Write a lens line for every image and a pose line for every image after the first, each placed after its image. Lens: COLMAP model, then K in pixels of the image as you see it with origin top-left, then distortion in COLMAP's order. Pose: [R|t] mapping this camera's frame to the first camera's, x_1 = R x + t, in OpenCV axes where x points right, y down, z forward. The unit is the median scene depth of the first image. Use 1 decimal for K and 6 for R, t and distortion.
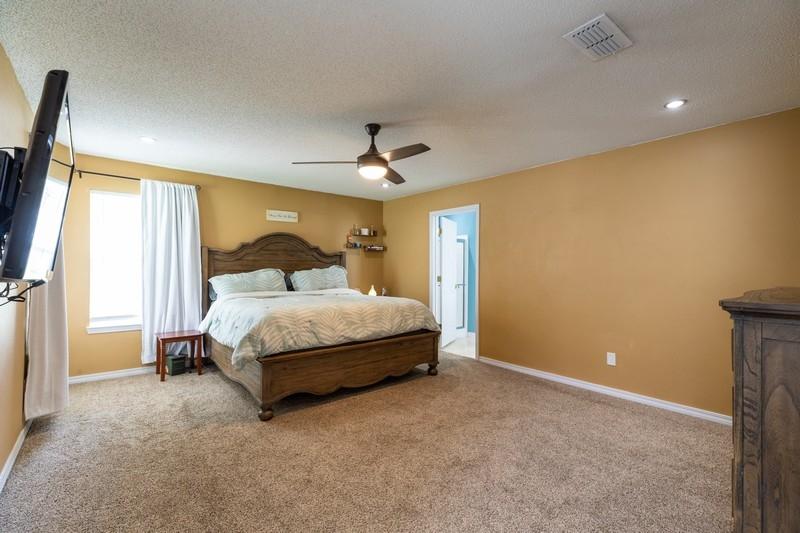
lens RADIAL K [[358.9, 0, 397.8], [0, 358.9, 269.6], [0, 0, 1]] dist [0.000519, -0.002656]
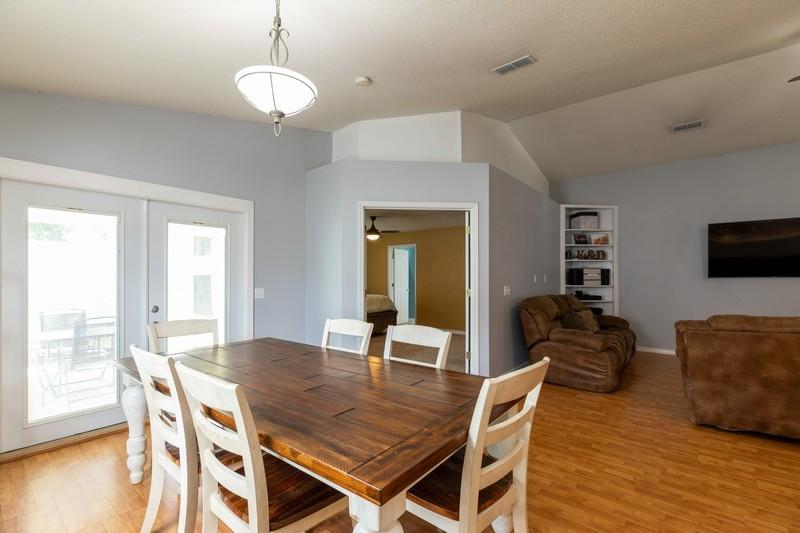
lens RADIAL K [[358.9, 0, 398.9], [0, 358.9, 269.4], [0, 0, 1]] dist [0.000519, -0.002656]
pose [[0.982599, 0.002683, 0.185718, -0.241316], [0.002068, 0.999676, -0.025384, -0.006229], [-0.185726, 0.025327, 0.982275, -0.915611]]
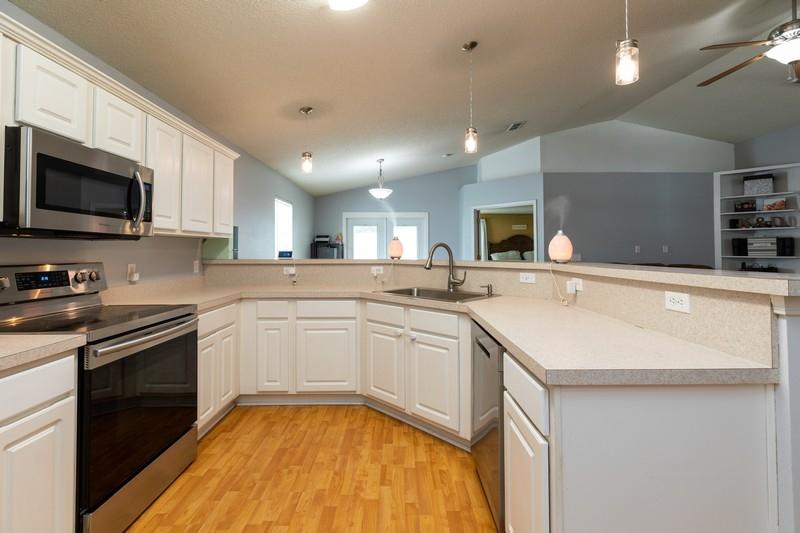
lens RADIAL K [[358.9, 0, 391.8], [0, 358.9, 242.7], [0, 0, 1]] dist [0.000519, -0.002656]
pose [[0.771013, -0.017253, -0.636586, 0.600578], [0.002484, 0.999707, -0.024085, 0.002157], [0.636815, 0.016989, 0.770830, -1.516083]]
